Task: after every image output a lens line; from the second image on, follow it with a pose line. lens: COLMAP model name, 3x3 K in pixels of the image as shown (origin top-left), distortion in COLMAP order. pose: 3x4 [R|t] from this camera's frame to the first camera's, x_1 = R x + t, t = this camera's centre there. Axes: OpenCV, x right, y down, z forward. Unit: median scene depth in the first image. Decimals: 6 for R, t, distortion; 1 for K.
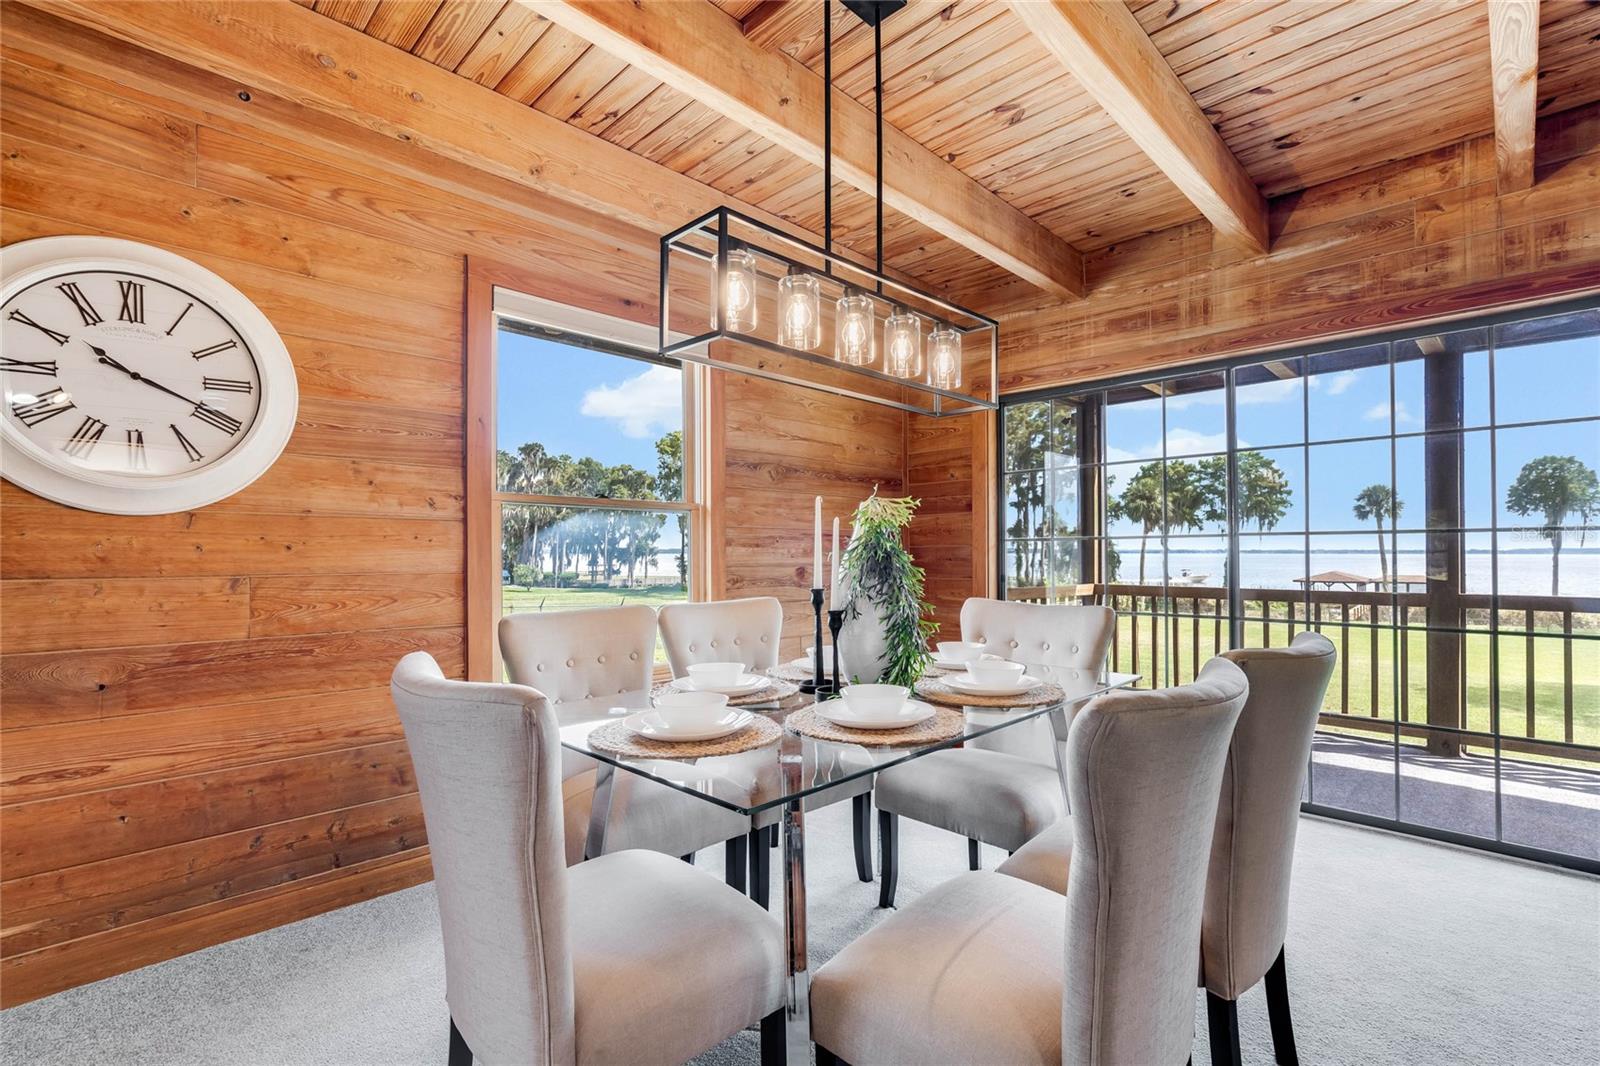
lens RADIAL K [[726.3, 0, 794.0], [0, 726.3, 527.0], [0, 0, 1]] dist [-0.001319, 0.001082]
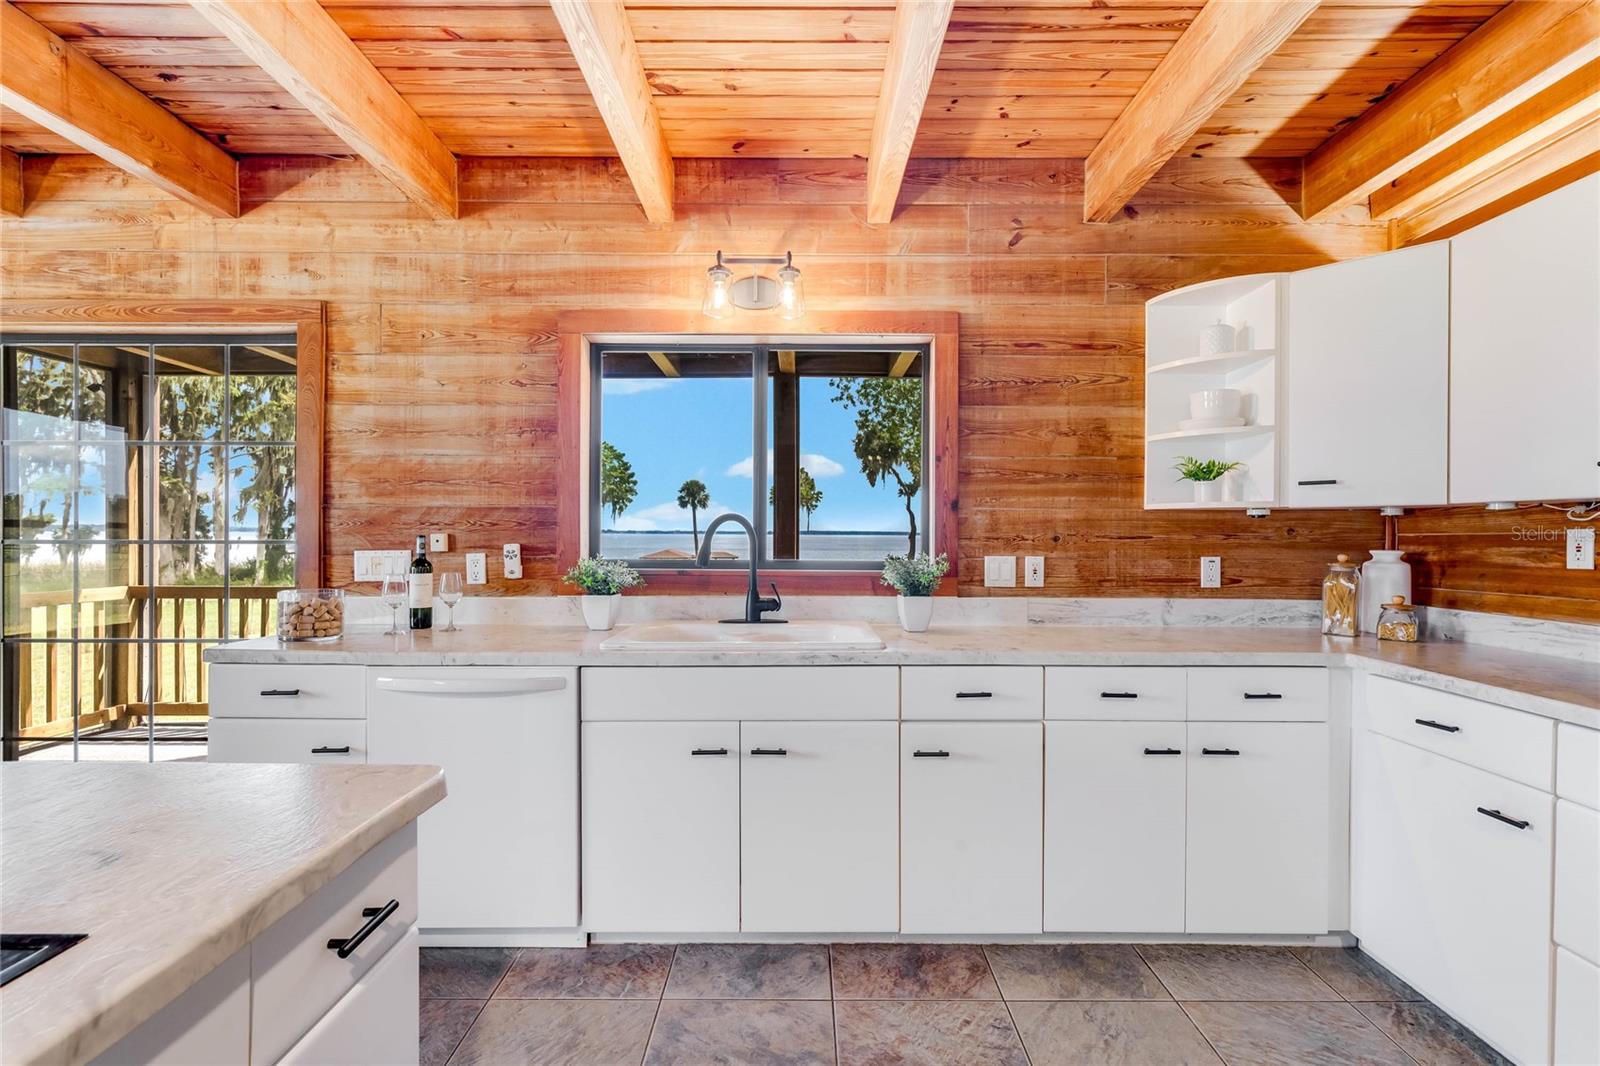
lens RADIAL K [[726.3, 0, 798.3], [0, 726.3, 539.7], [0, 0, 1]] dist [-0.001319, 0.001082]
pose [[0.702140, -0.007230, 0.712002, 0.735219], [-0.023717, 0.999156, 0.033535, -0.030645], [-0.711643, -0.040433, 0.701376, -0.382219]]
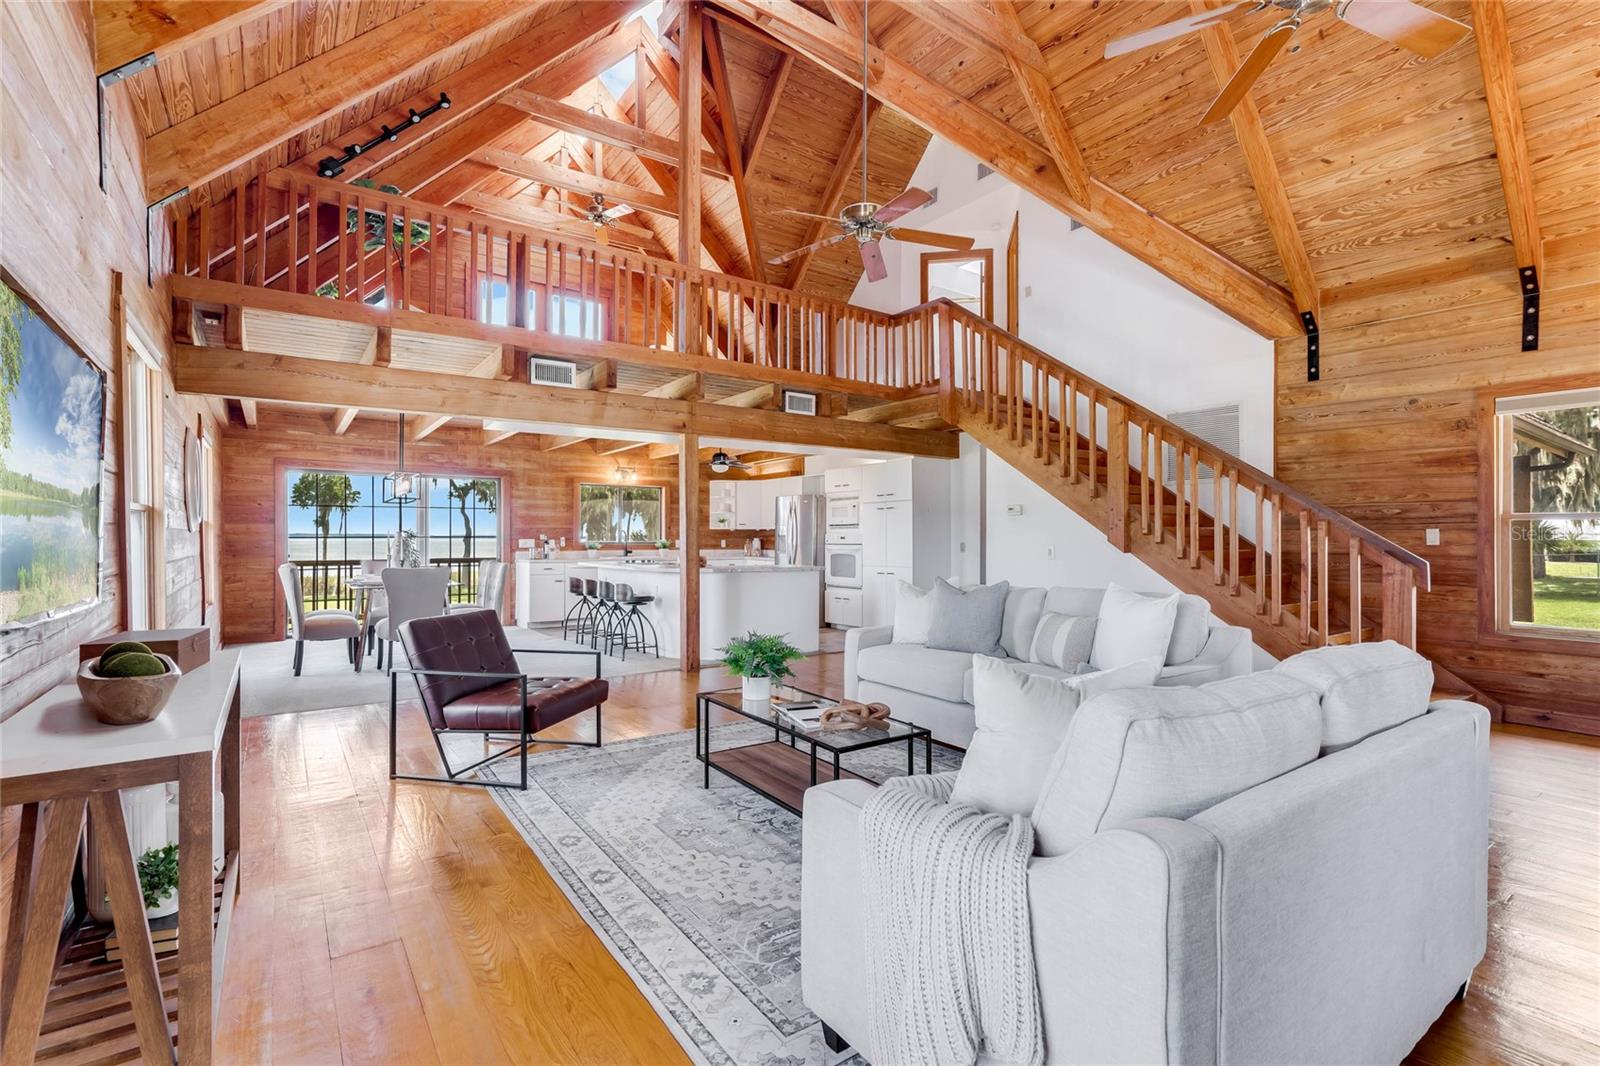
lens RADIAL K [[726.3, 0, 799.4], [0, 726.3, 539.6], [0, 0, 1]] dist [-0.001319, 0.001082]
pose [[0.163389, -0.005454, 0.986547, -2.372695], [-0.032722, 0.999405, 0.010944, -0.052069], [-0.986019, -0.034070, 0.163114, -1.243692]]
